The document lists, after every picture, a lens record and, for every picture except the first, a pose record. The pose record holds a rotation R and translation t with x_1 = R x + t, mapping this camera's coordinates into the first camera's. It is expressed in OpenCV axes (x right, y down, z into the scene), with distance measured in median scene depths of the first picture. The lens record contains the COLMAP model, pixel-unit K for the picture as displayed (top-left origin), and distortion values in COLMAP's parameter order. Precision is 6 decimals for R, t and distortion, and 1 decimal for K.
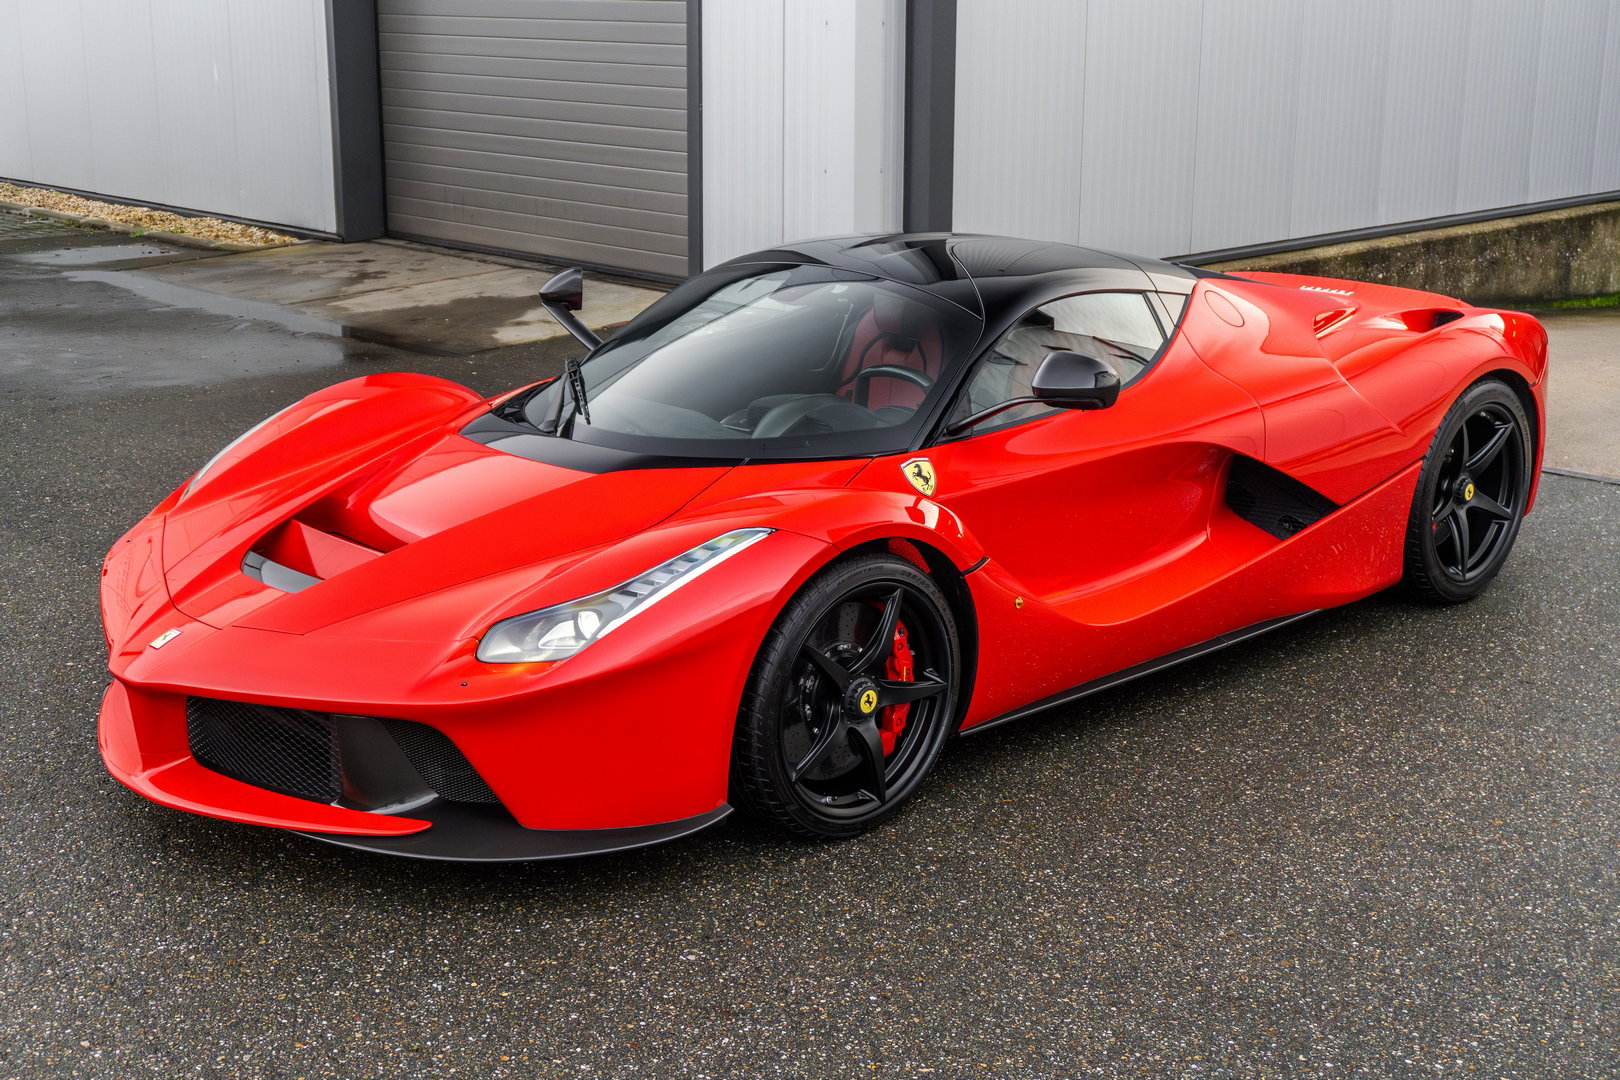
lens RADIAL K [[2006.4, 0, 810.0], [0, 2006.4, 540.0], [0, 0, 1]] dist [-0.011220, 0.042174]
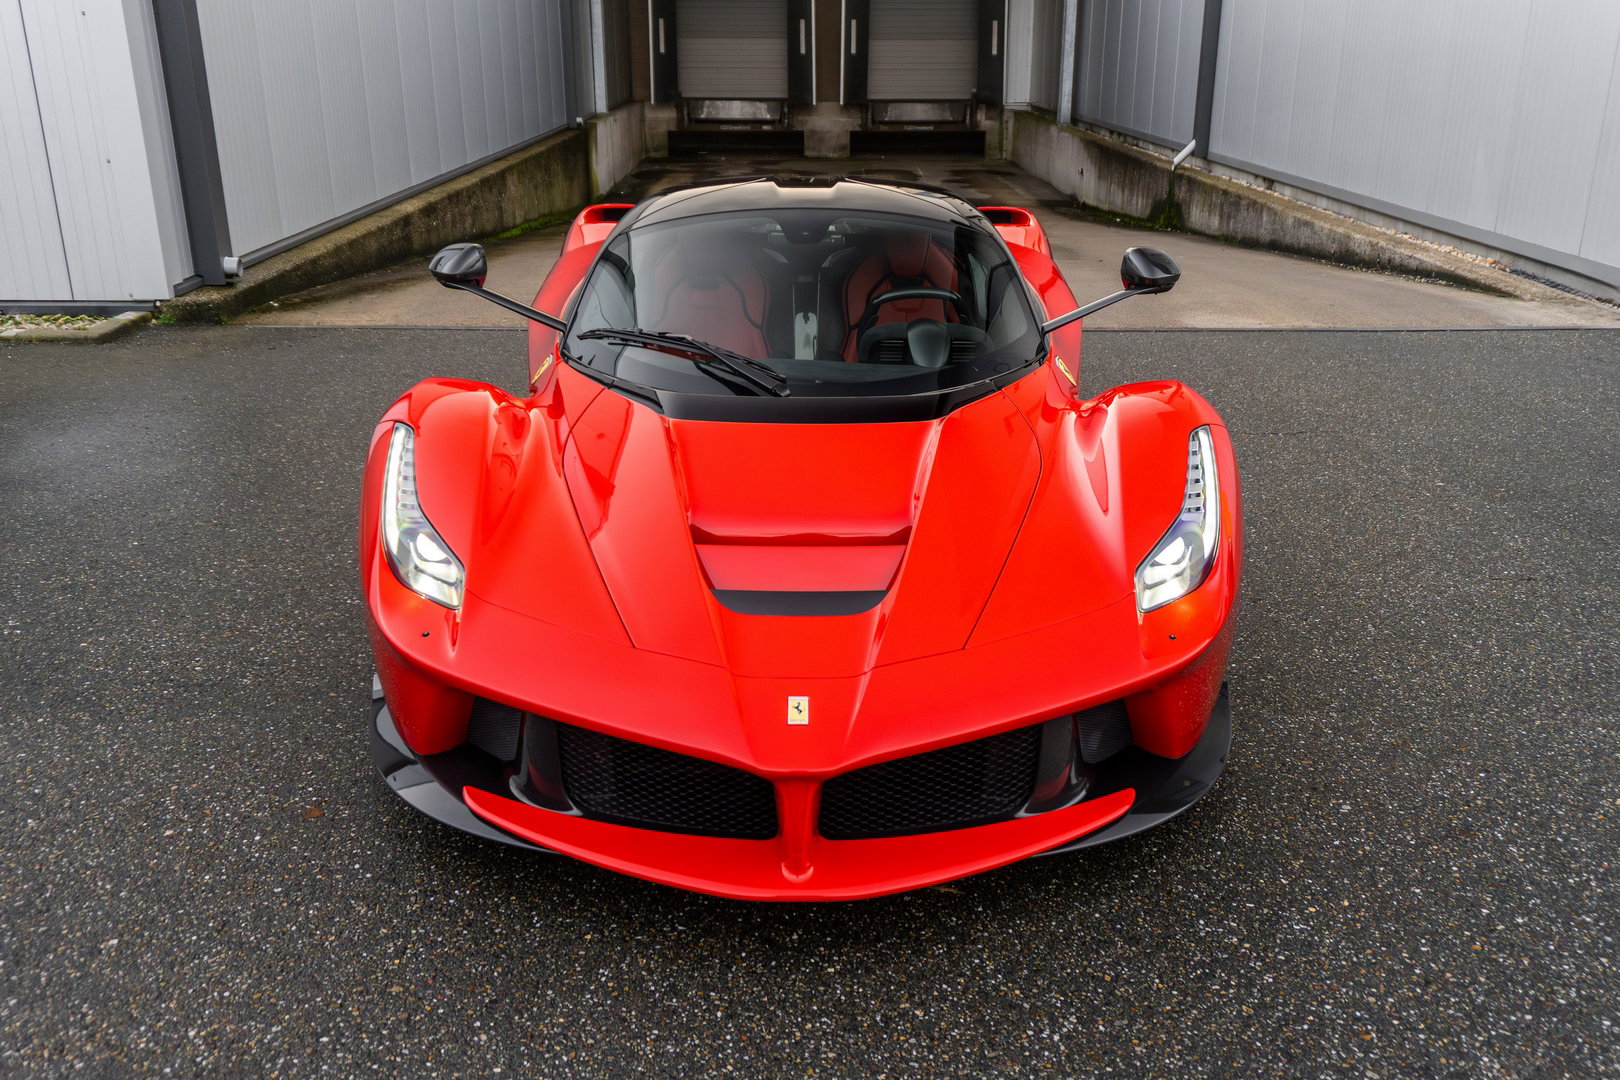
lens RADIAL K [[1380.5, 0, 815.0], [0, 1380.5, 521.3], [0, 0, 1]] dist [0.014455, -0.012481]
pose [[0.691982, -0.241384, 0.680363, -0.712911], [0.190342, 0.970100, 0.150586, -0.112546], [-0.696370, 0.025299, 0.717237, 0.619317]]
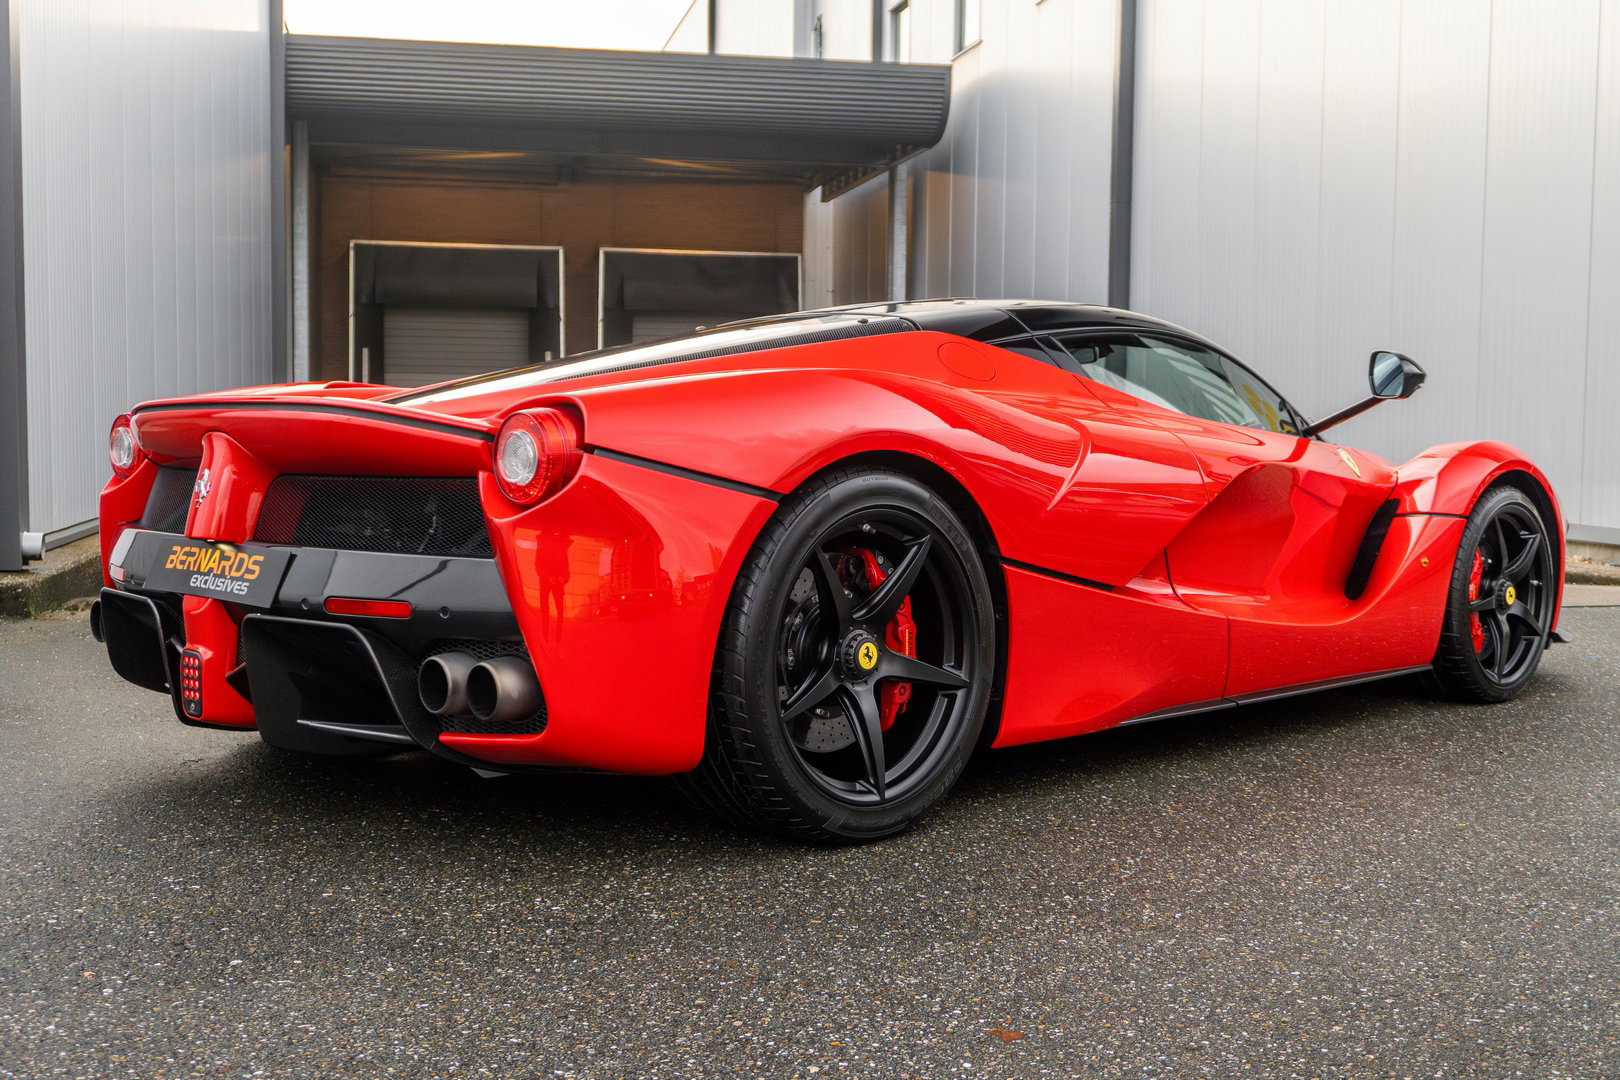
lens RADIAL K [[1800.4, 0, 810.0], [0, 1800.4, 540.0], [0, 0, 1]] dist [0.006354, -0.036851]
pose [[0.547687, -0.055479, 0.834842, -0.940052], [0.209450, 0.975120, -0.072606, -0.035427], [-0.810043, 0.214623, 0.545680, 1.013692]]
